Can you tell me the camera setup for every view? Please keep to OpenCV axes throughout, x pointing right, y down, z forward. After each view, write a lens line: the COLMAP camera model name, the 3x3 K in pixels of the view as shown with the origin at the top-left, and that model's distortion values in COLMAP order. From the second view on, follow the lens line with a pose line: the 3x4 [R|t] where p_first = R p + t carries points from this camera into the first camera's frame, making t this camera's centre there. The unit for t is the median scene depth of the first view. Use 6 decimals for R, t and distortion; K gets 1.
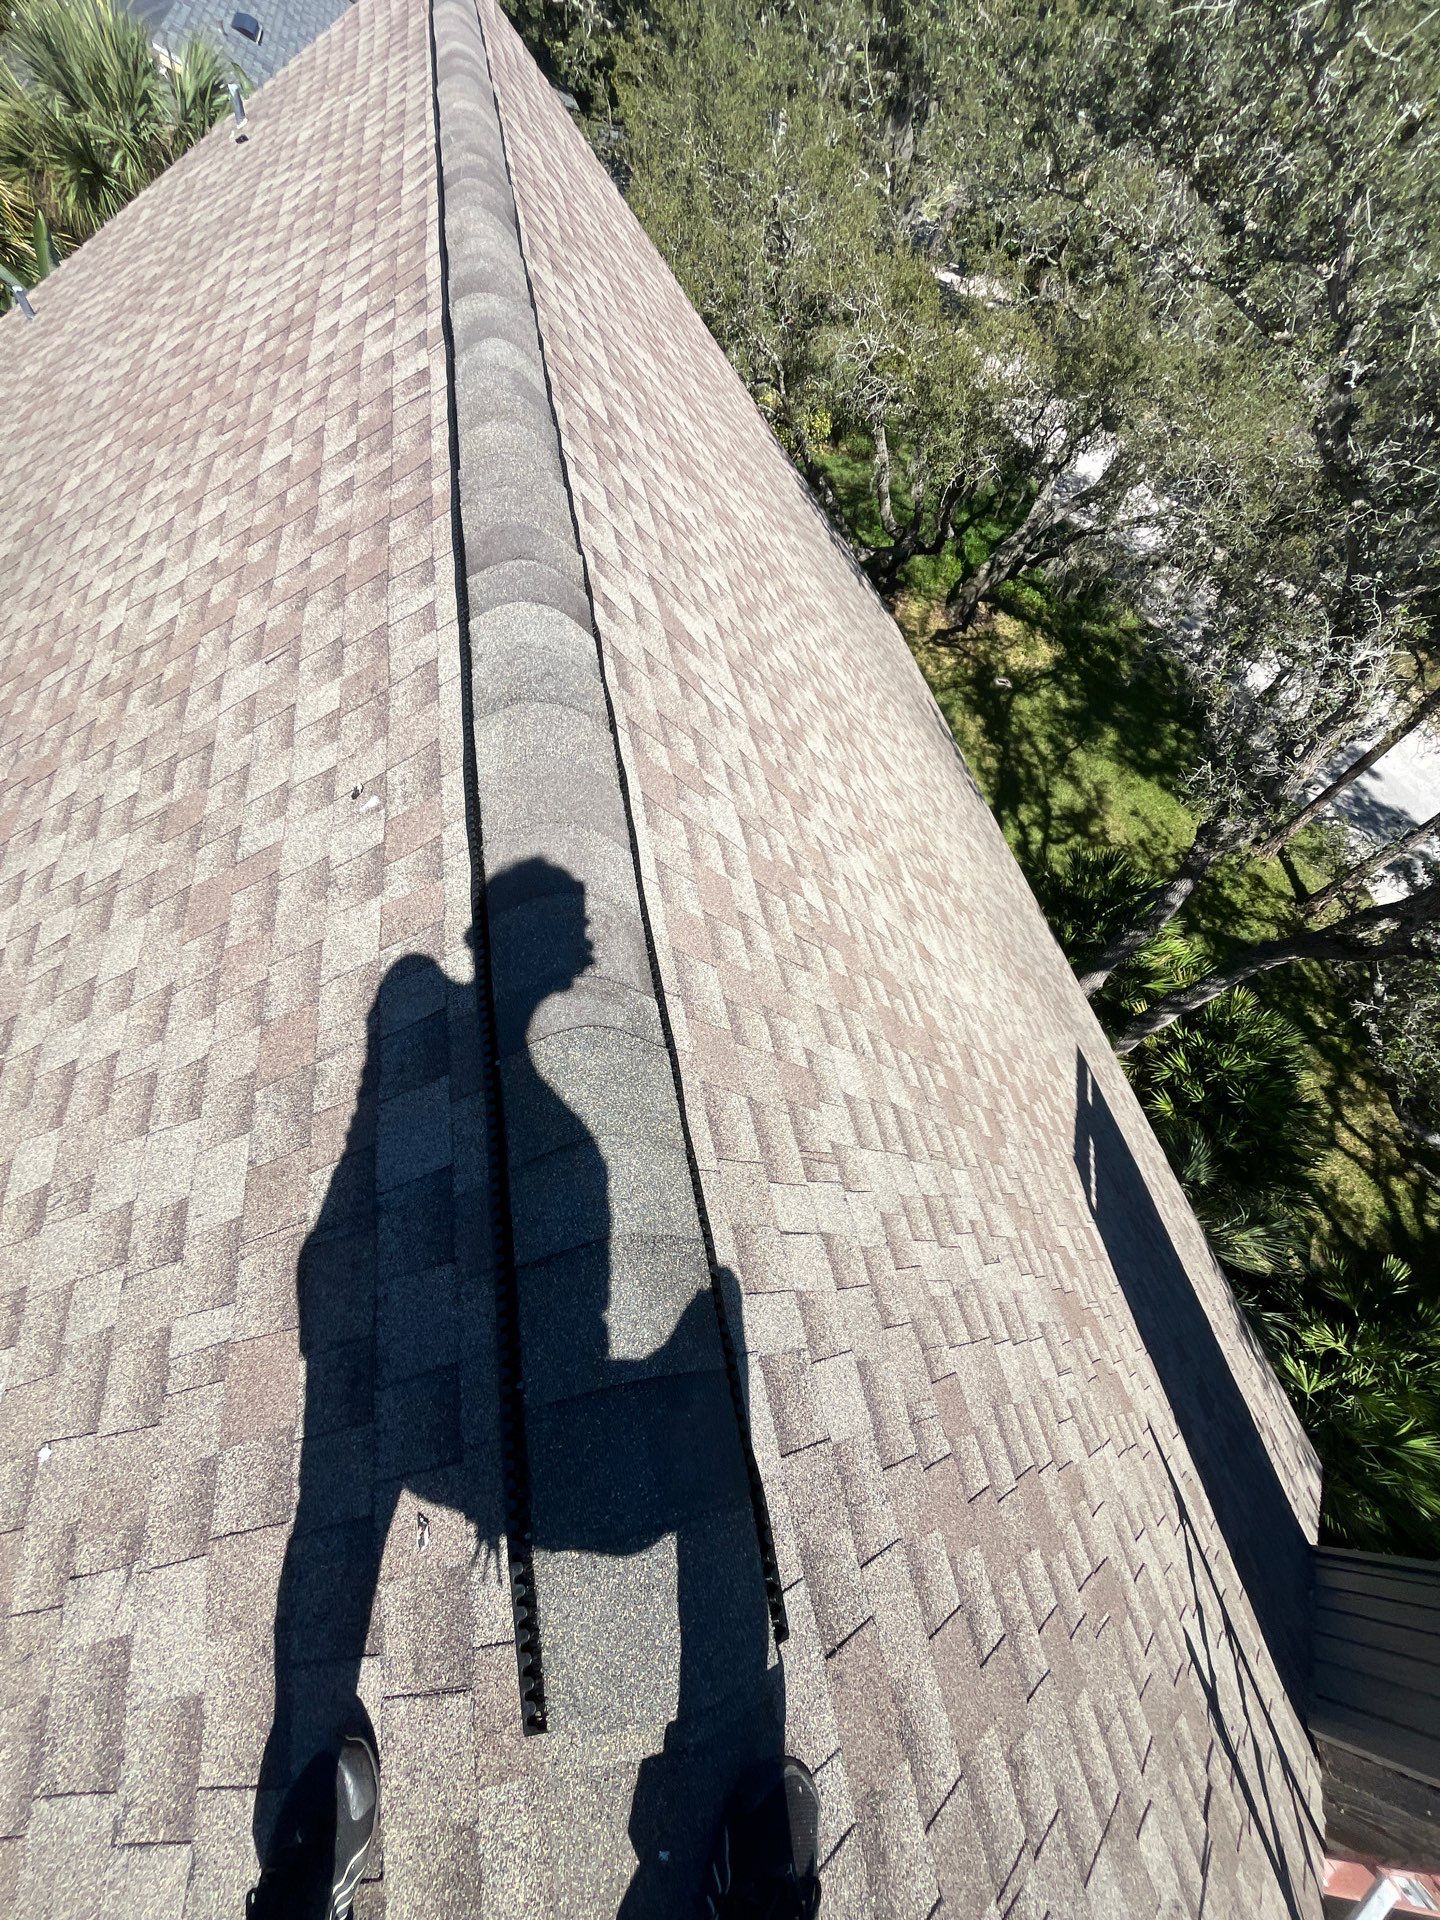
lens RADIAL K [[773.2, 0, 726.8], [0, 773.2, 950.7], [0, 0, 1]] dist [-0.003830, 0.000944]
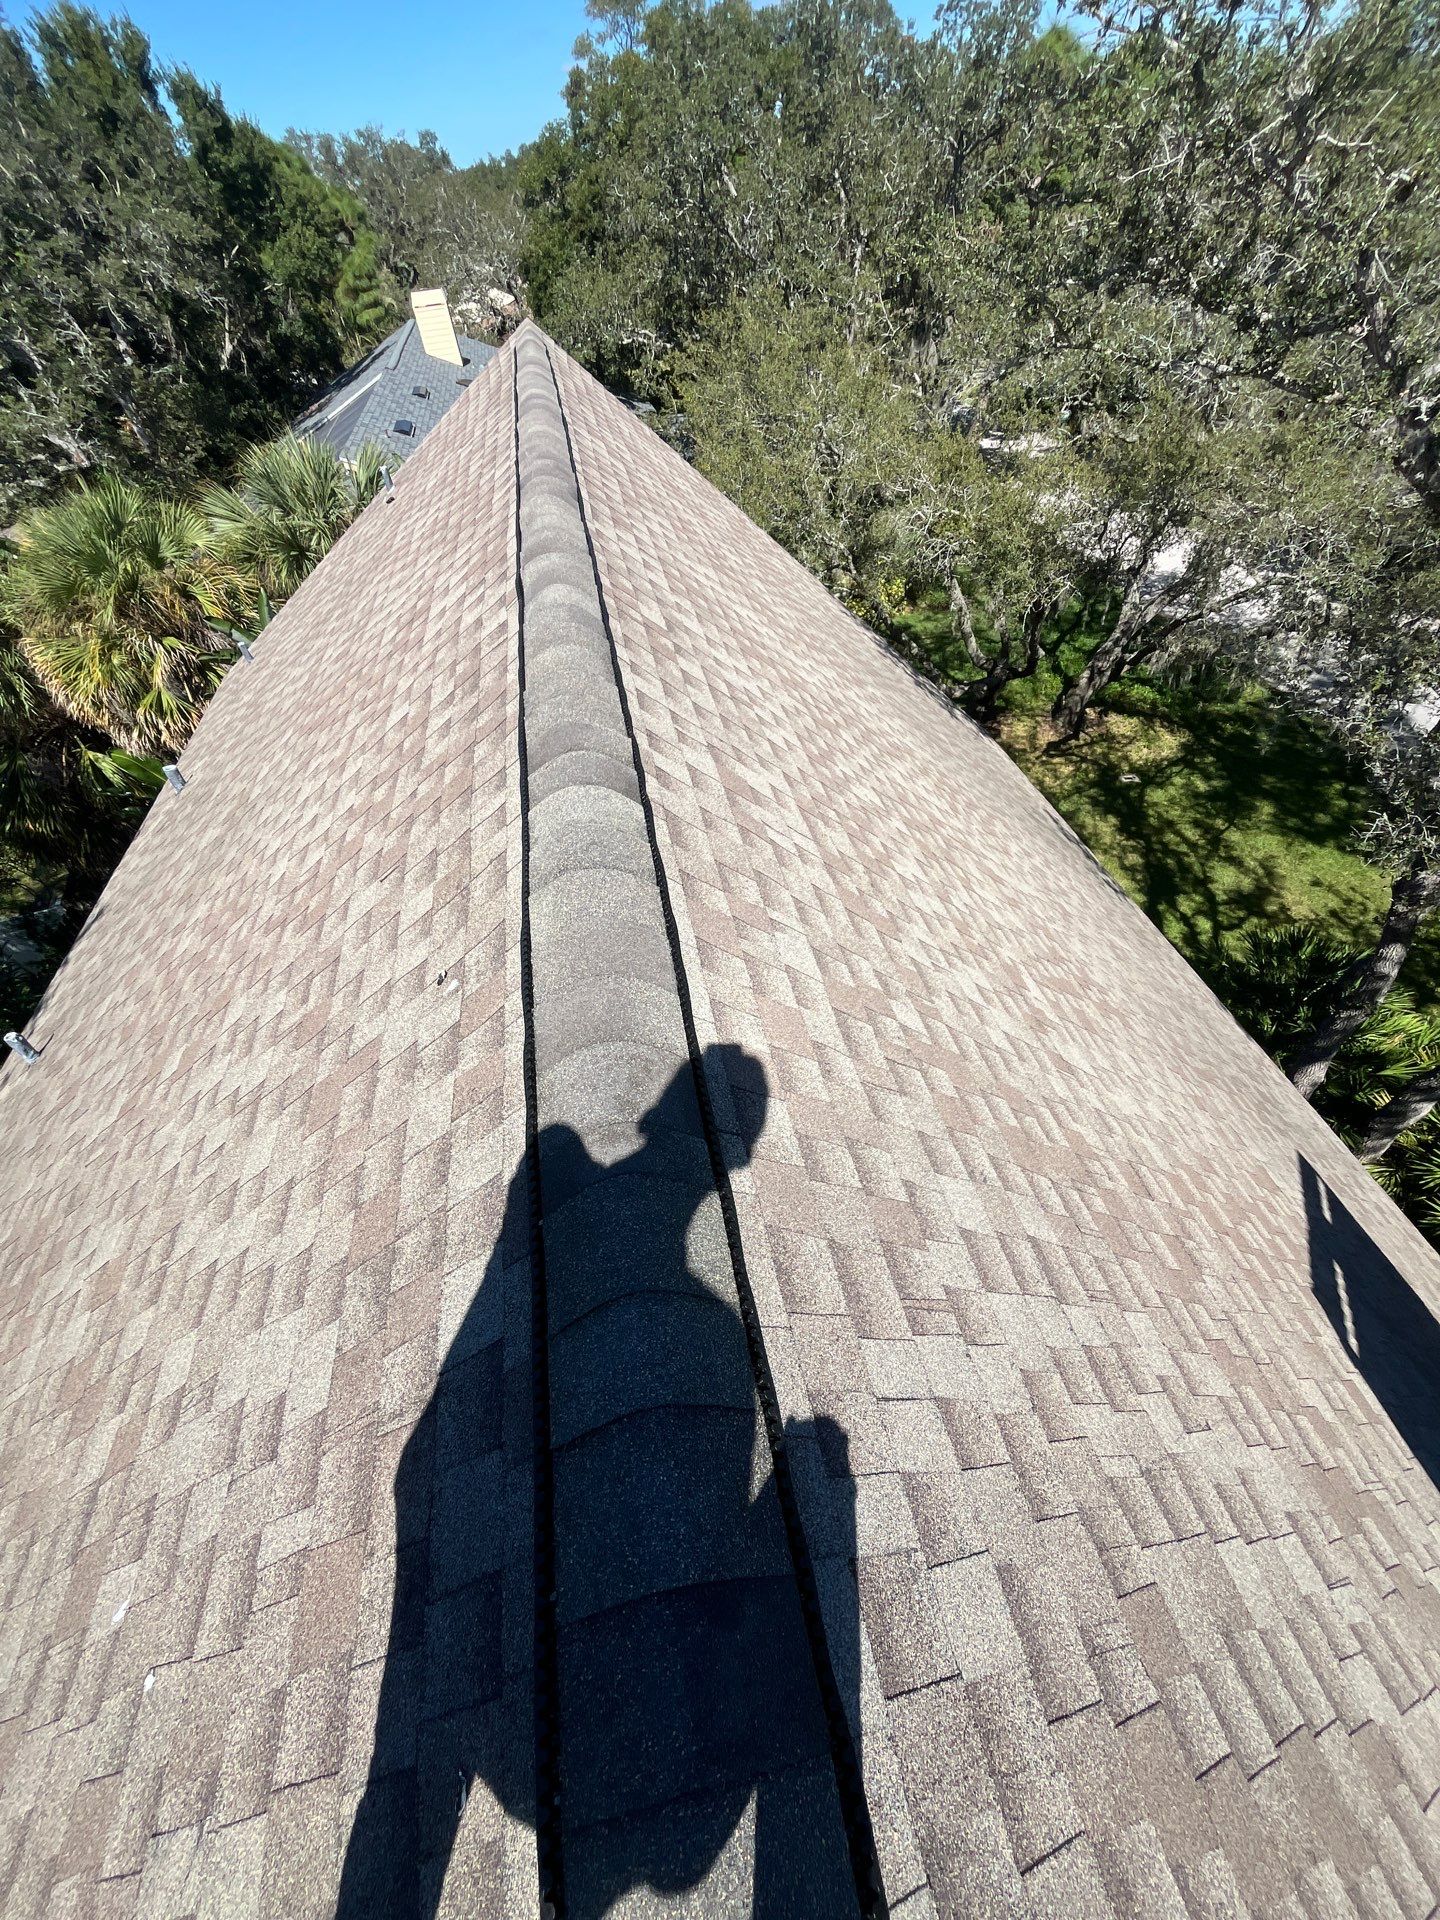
lens RADIAL K [[773.2, 0, 728.3], [0, 773.2, 951.7], [0, 0, 1]] dist [-0.003830, 0.000944]
pose [[0.970971, -0.156567, -0.180837, 0.055576], [0.118419, 0.971510, -0.205294, 0.014172], [0.207827, 0.177920, 0.961848, 0.017381]]
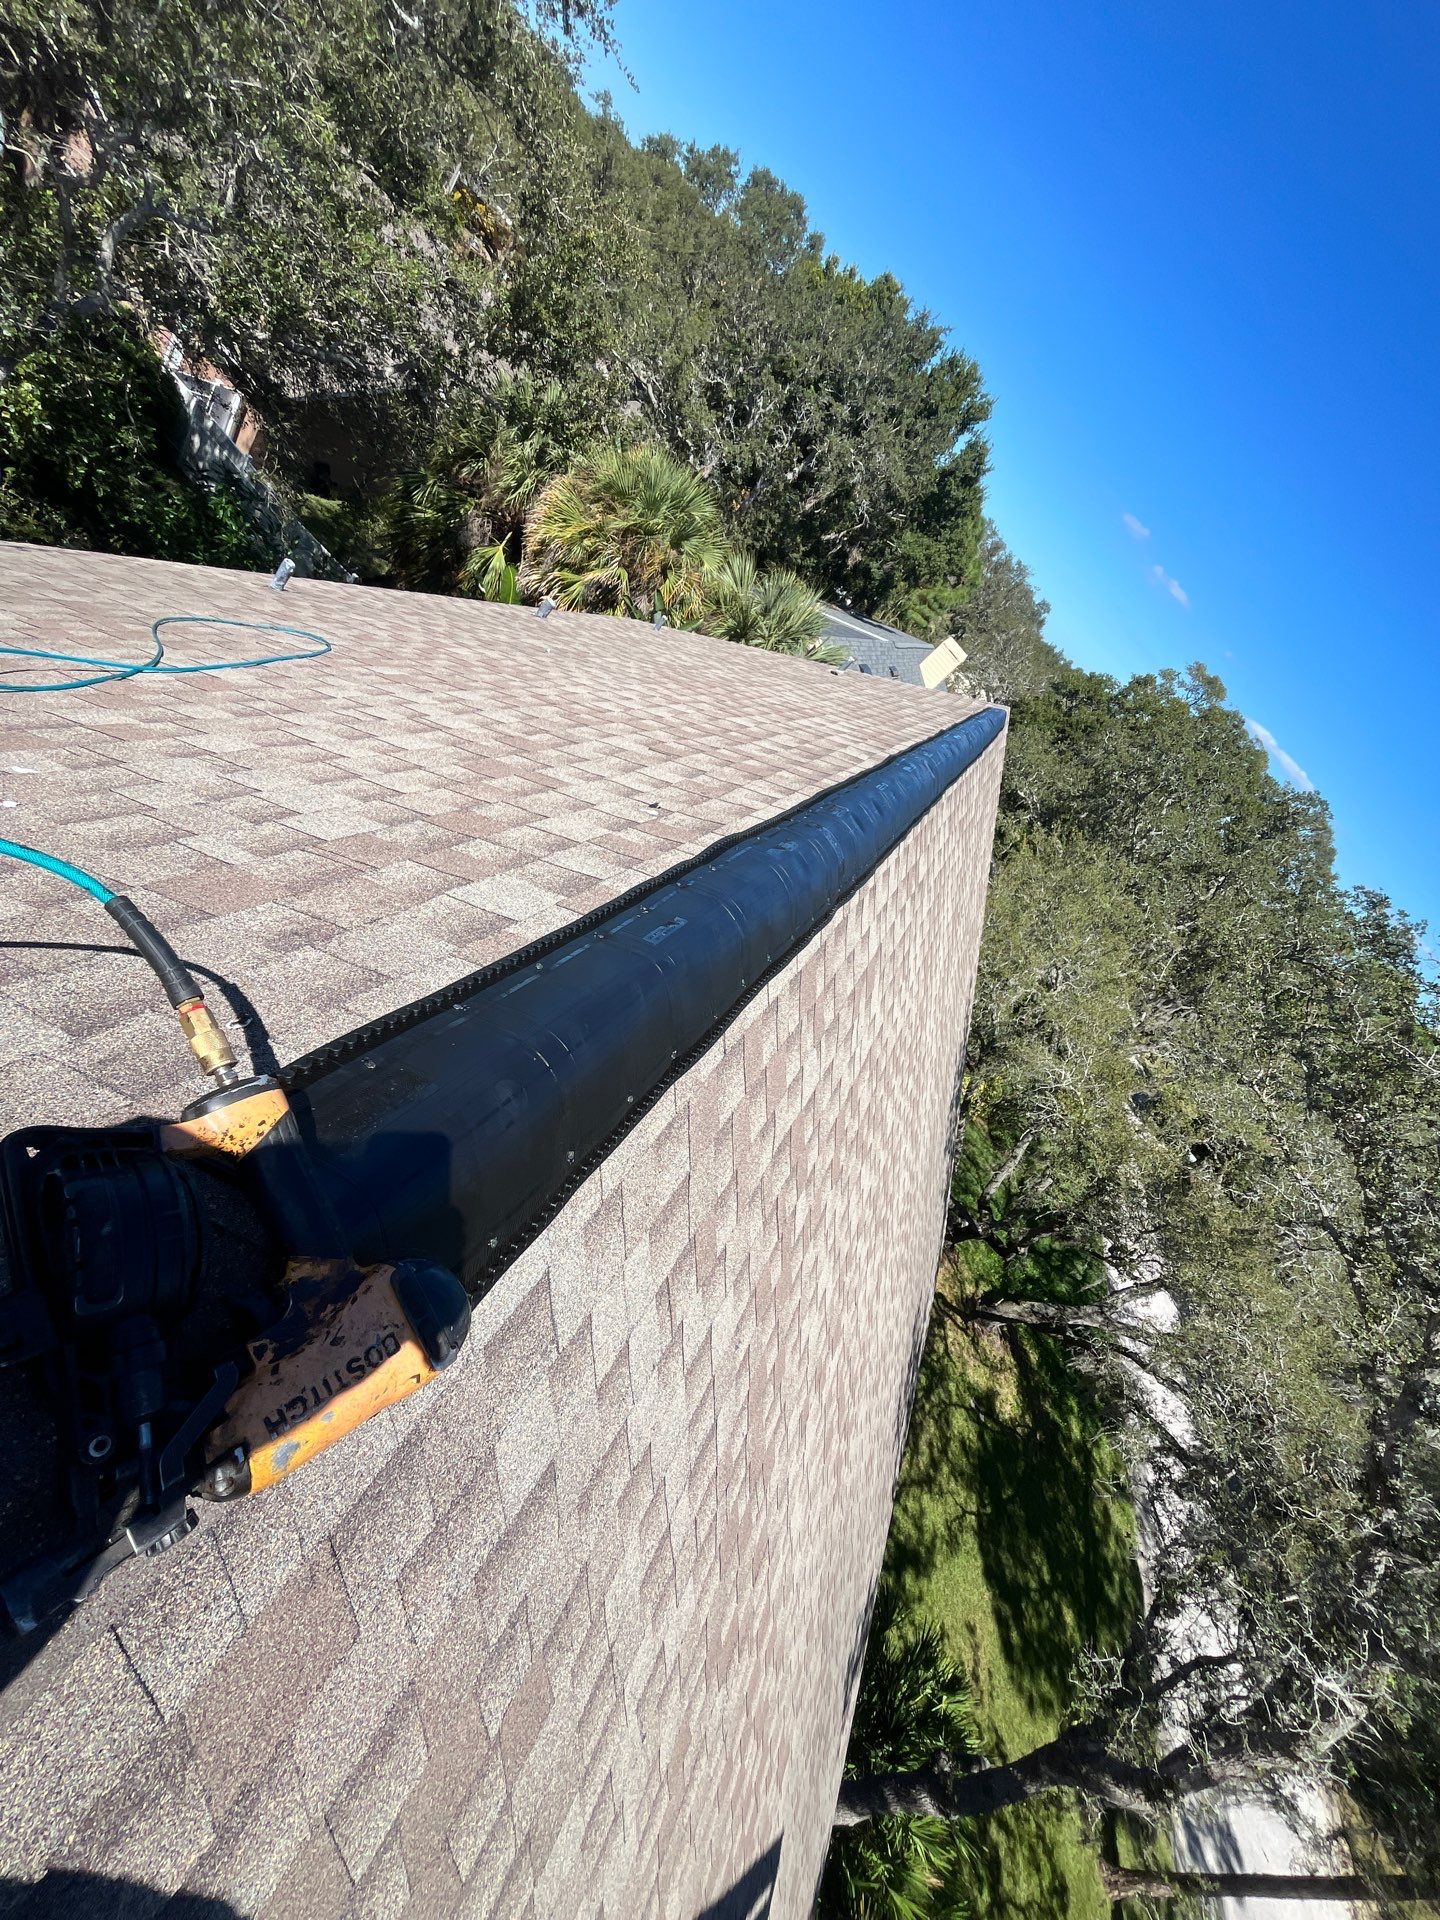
lens RADIAL K [[773.2, 0, 725.3], [0, 773.2, 961.6], [0, 0, 1]] dist [-0.003830, 0.000944]
pose [[0.658215, 0.709237, -0.252461, 0.047639], [-0.724898, 0.506594, -0.466782, 0.202010], [-0.203164, 0.490251, 0.847572, 0.022409]]
